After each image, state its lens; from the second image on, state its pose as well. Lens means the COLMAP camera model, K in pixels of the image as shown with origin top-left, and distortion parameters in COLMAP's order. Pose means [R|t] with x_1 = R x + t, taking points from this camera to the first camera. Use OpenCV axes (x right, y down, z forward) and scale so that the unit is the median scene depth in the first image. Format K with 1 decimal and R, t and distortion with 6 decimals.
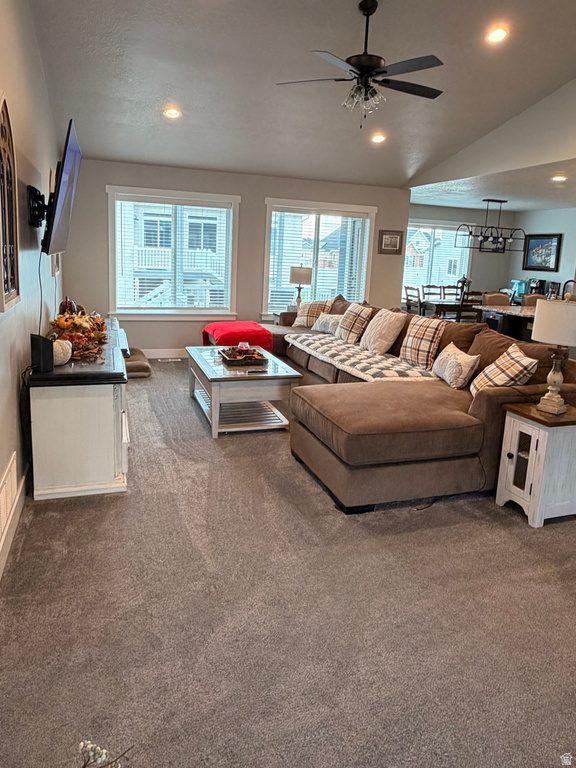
lens RADIAL K [[530.5, 0, 284.9], [0, 530.5, 347.0], [0, 0, 1]] dist [-0.002357, 0.003153]
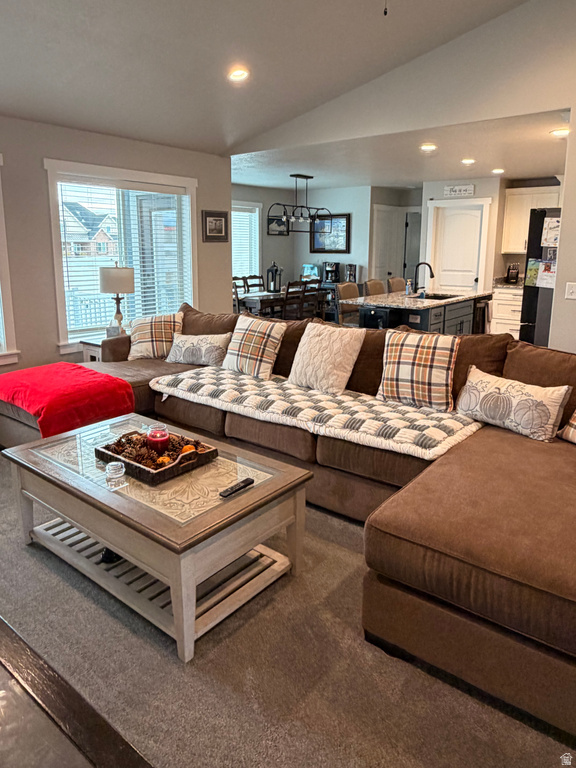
lens RADIAL K [[530.5, 0, 284.9], [0, 530.5, 347.0], [0, 0, 1]] dist [-0.002357, 0.003153]
pose [[0.840794, -0.144720, 0.521652, -0.147621], [0.131009, 0.989357, 0.063314, -0.064480], [-0.525263, 0.015108, 0.850806, 0.316433]]
